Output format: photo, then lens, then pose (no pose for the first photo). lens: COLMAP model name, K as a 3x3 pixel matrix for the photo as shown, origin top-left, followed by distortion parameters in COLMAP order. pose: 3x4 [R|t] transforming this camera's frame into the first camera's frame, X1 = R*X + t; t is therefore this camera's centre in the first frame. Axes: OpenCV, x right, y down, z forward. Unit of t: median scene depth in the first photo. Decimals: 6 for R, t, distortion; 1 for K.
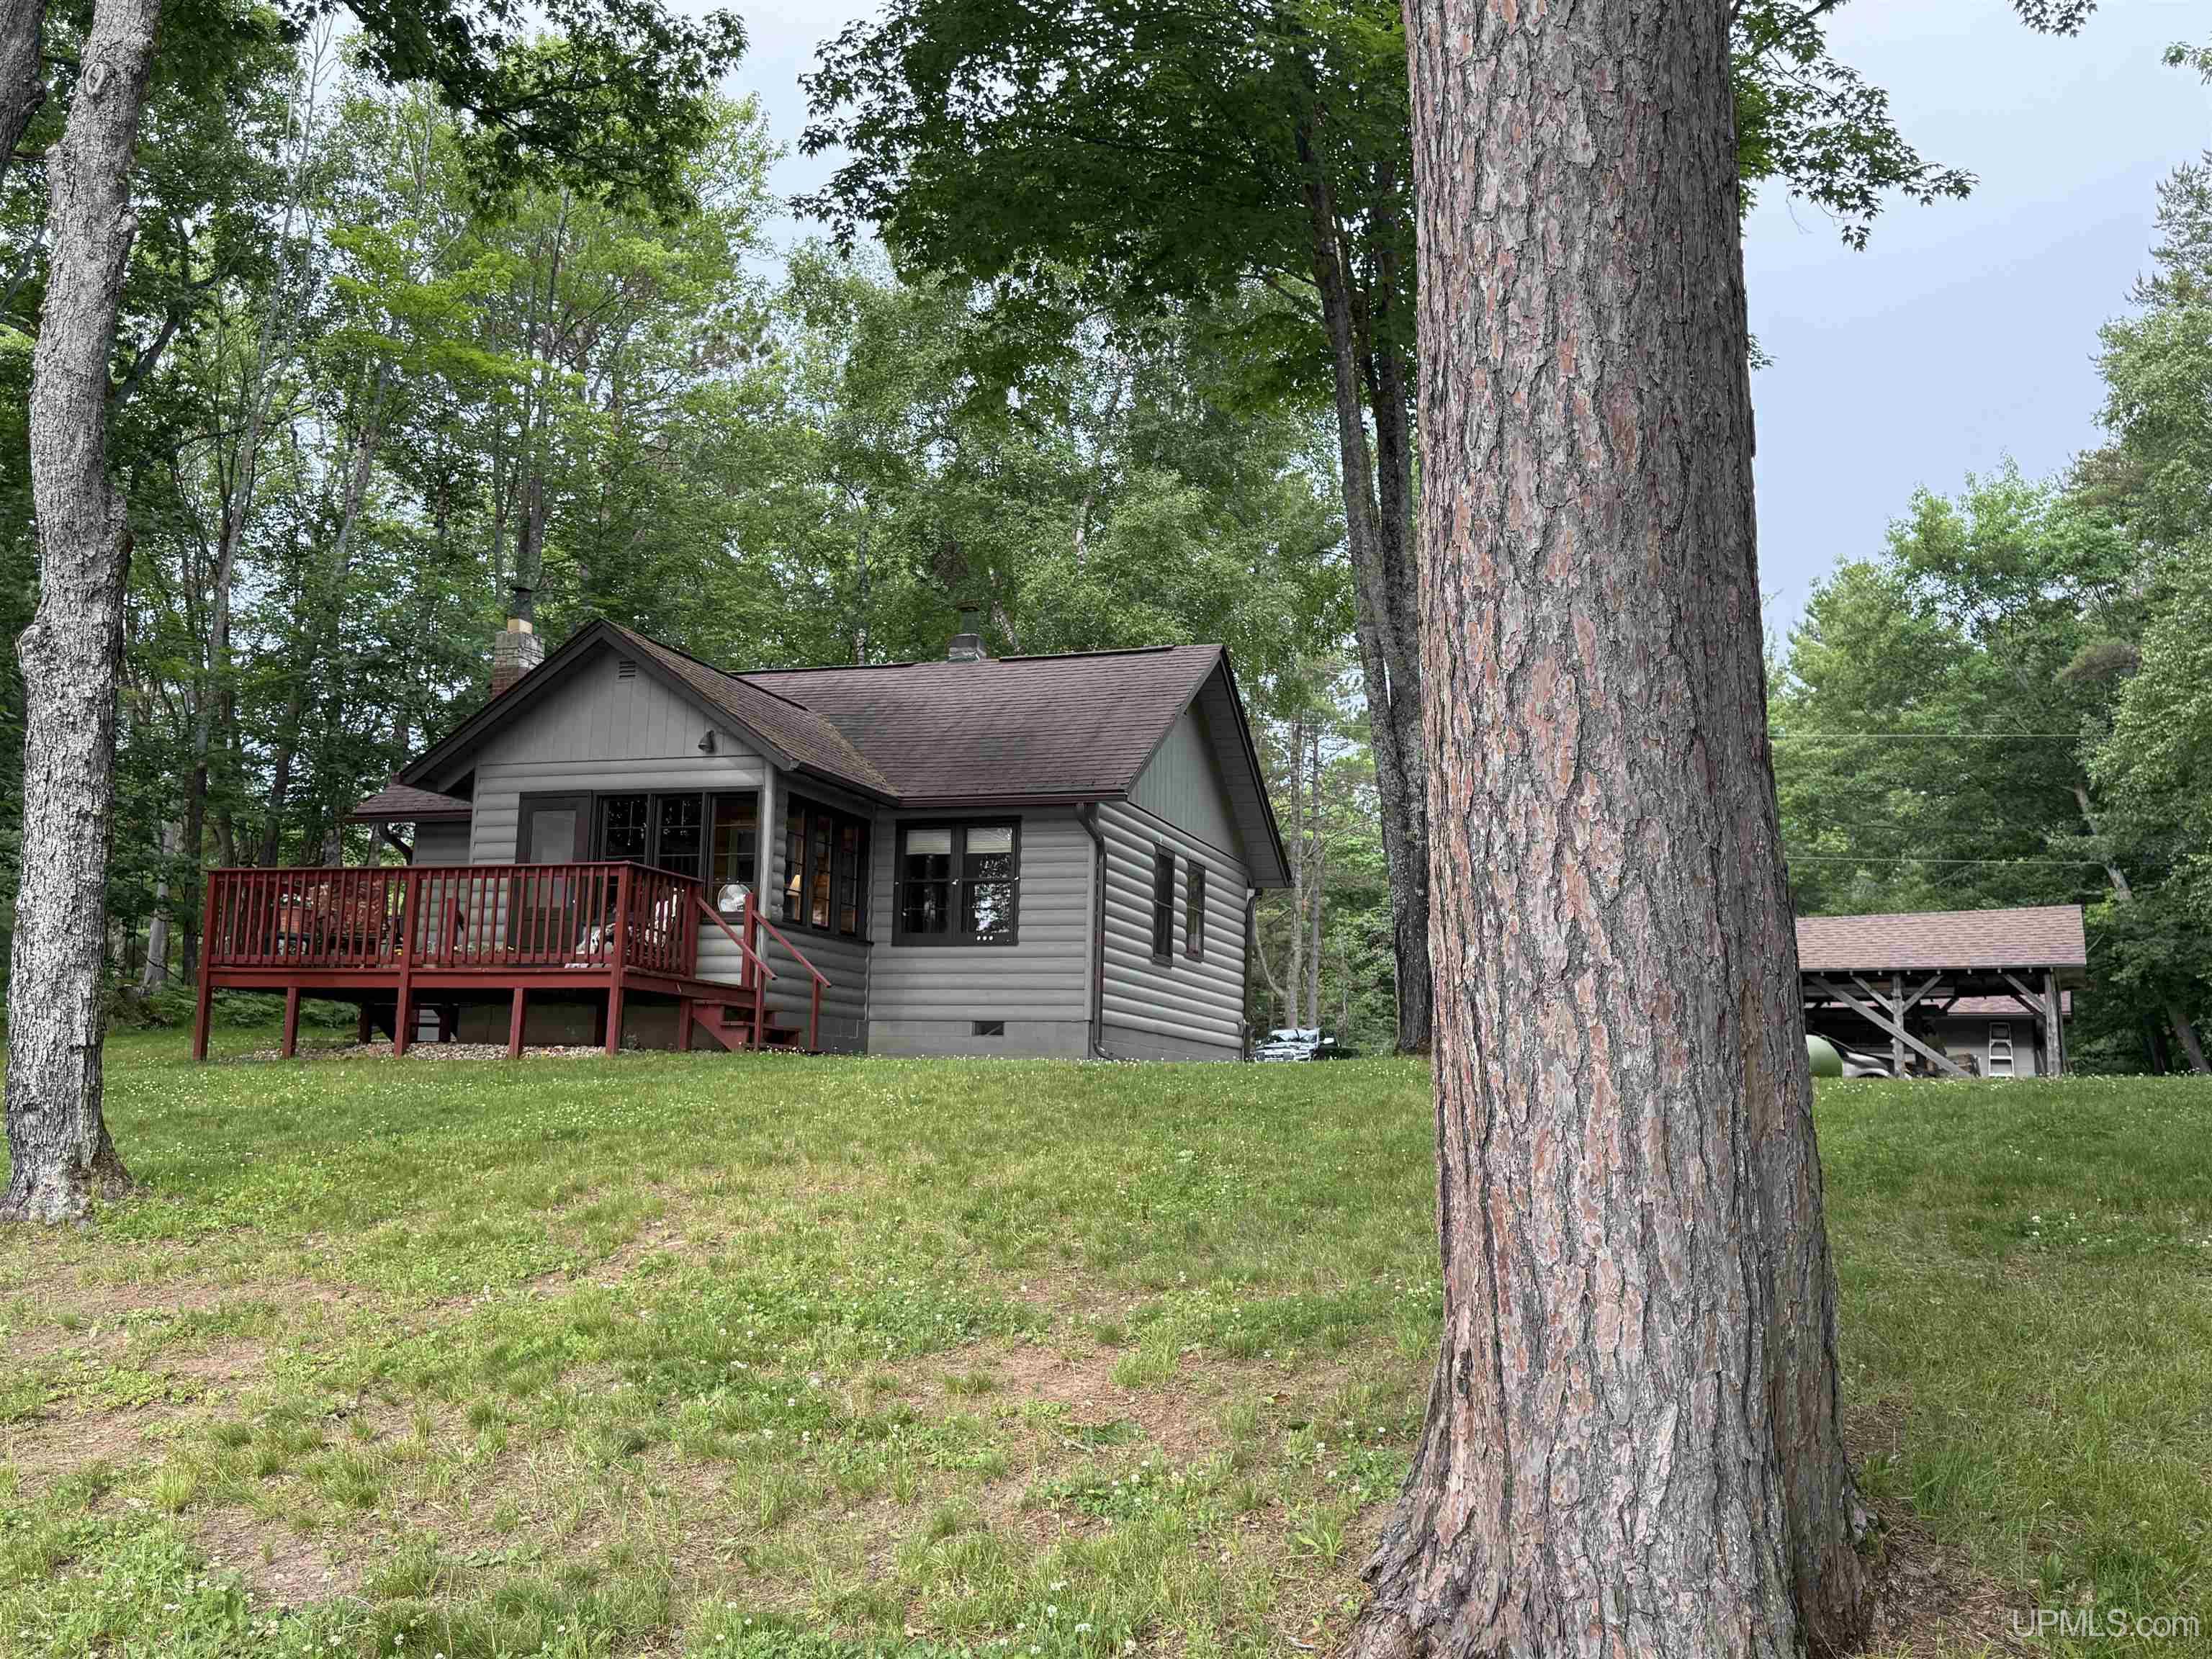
lens RADIAL K [[1964.9, 0, 1106.0], [0, 1964.9, 829.5], [0, 0, 1]] dist [0.100054, -0.000948]
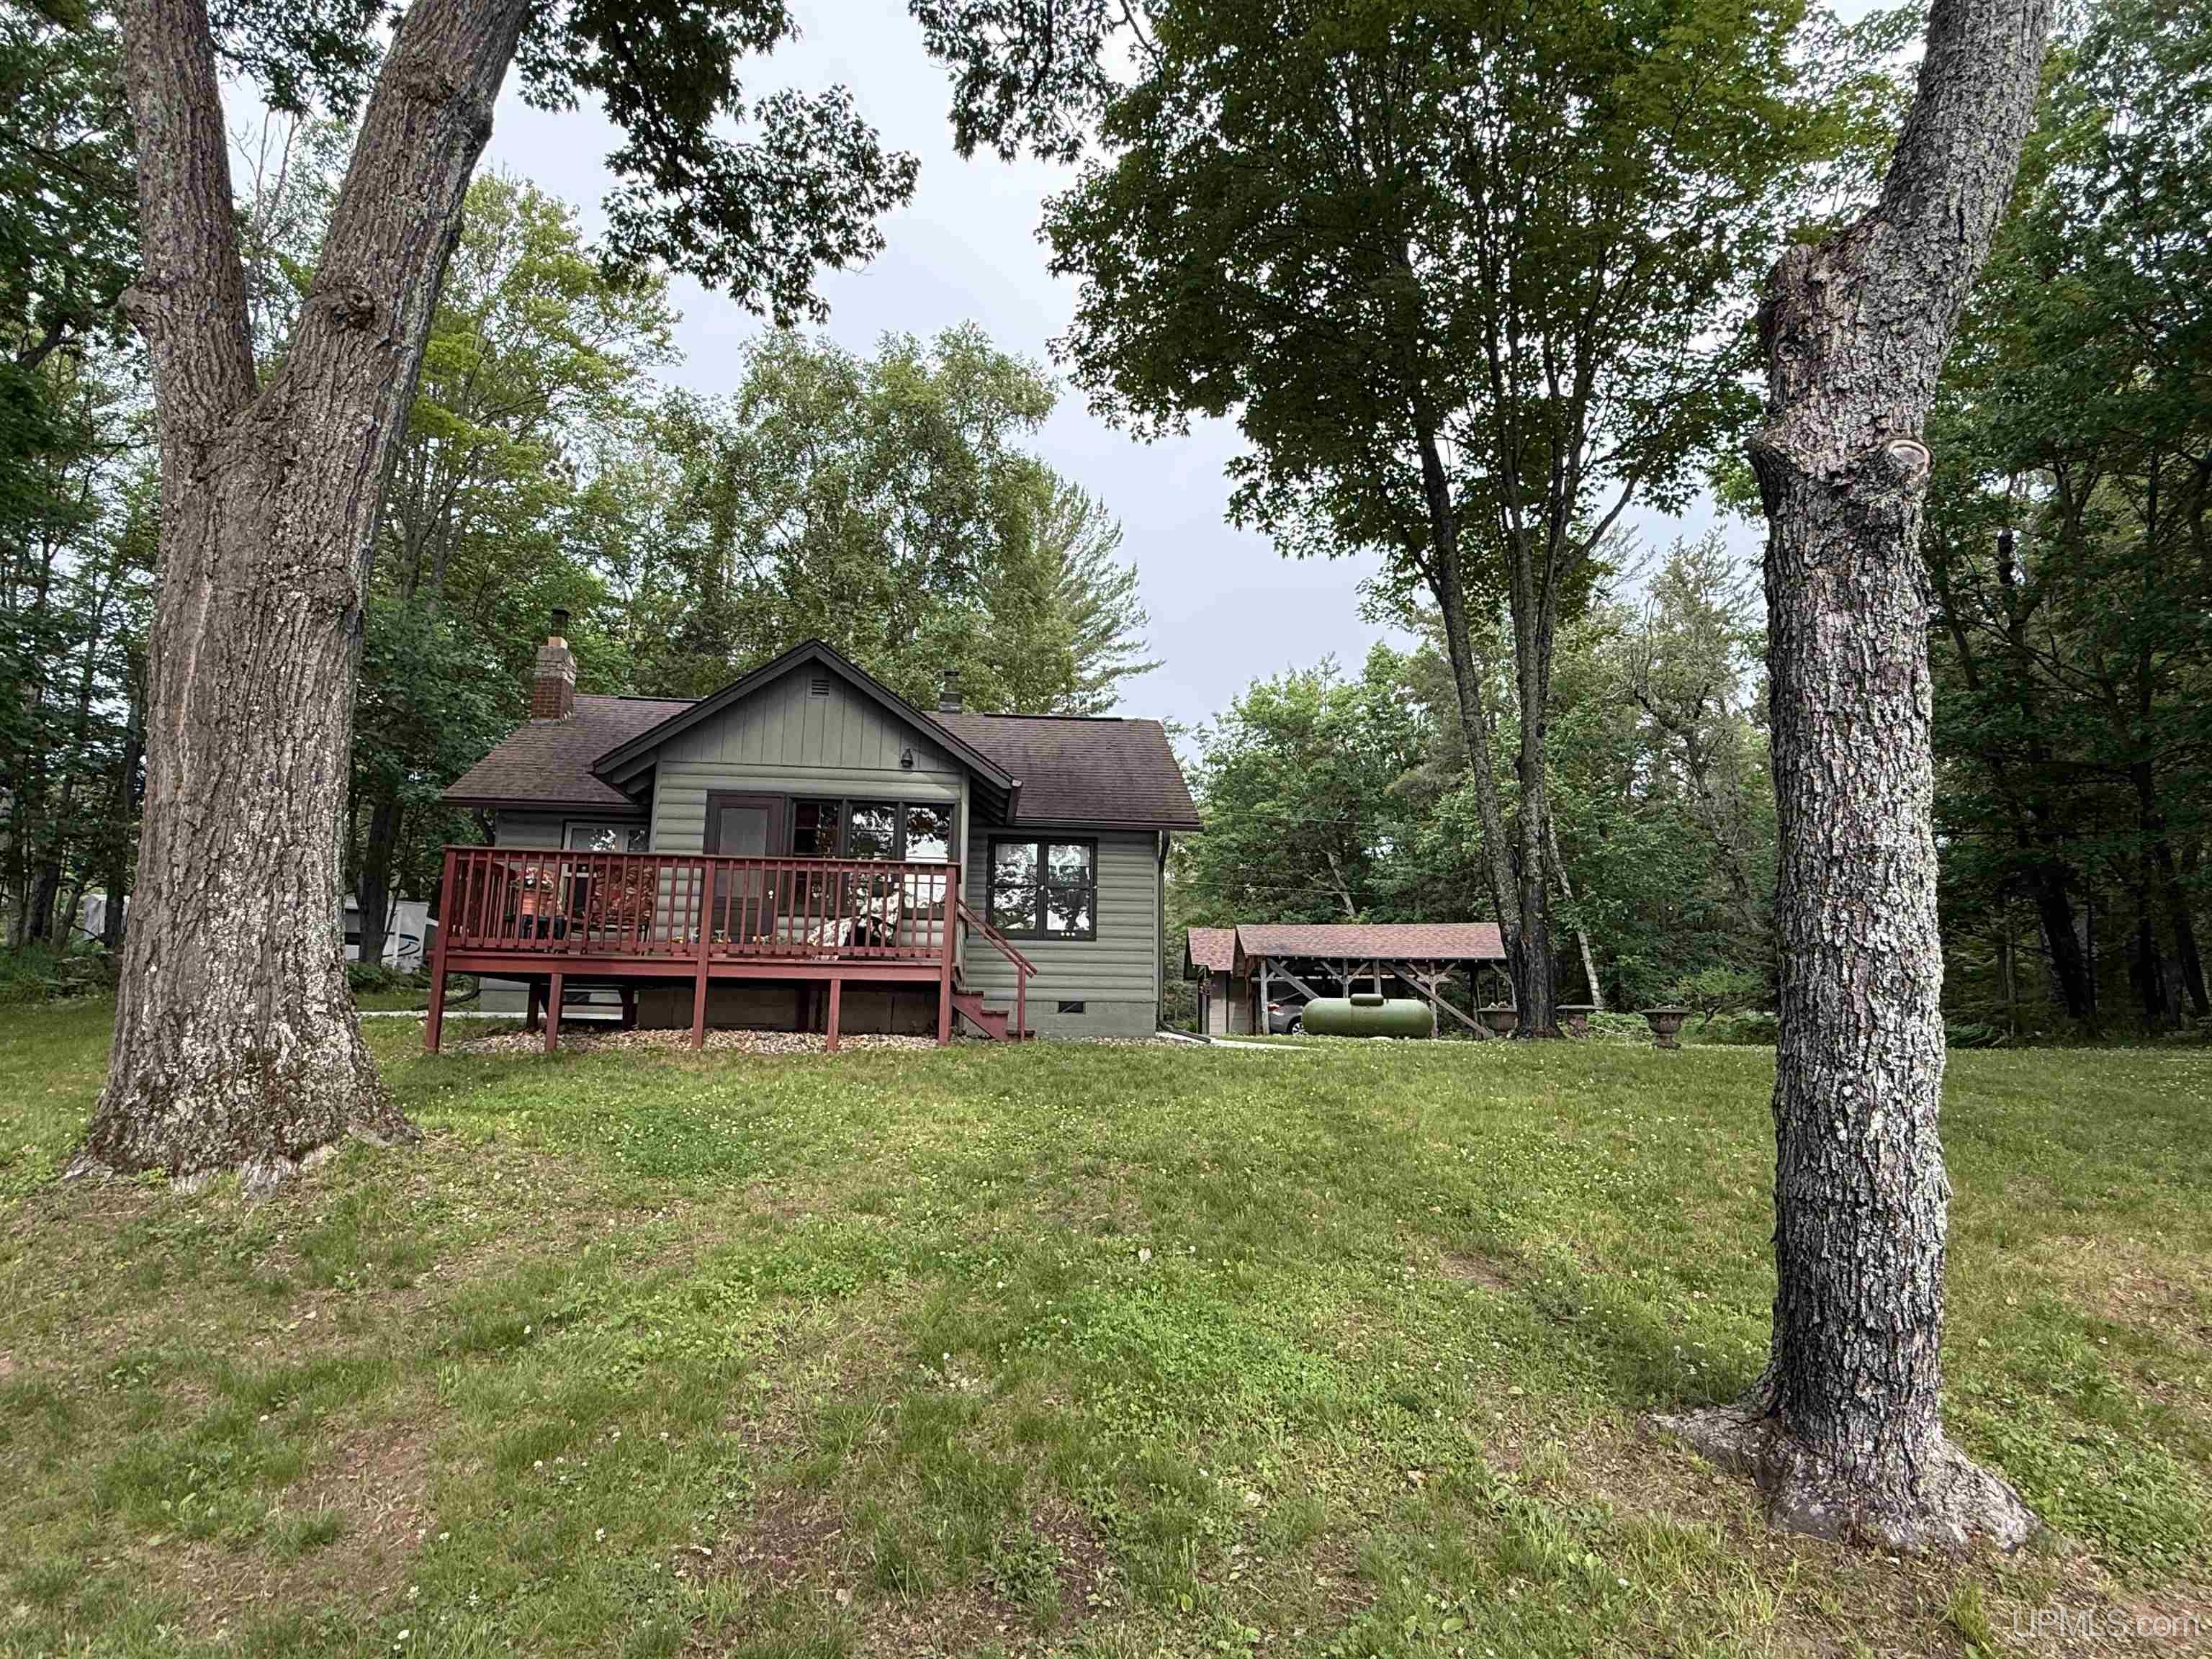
lens RADIAL K [[1149.1, 0, 1106.0], [0, 1149.1, 829.5], [0, 0, 1]] dist [0.001074, -0.000004]
pose [[0.902230, 0.063148, 0.426606, -0.365651], [-0.054357, 0.997984, -0.032768, 0.011734], [-0.427815, 0.006375, 0.903844, 0.341446]]
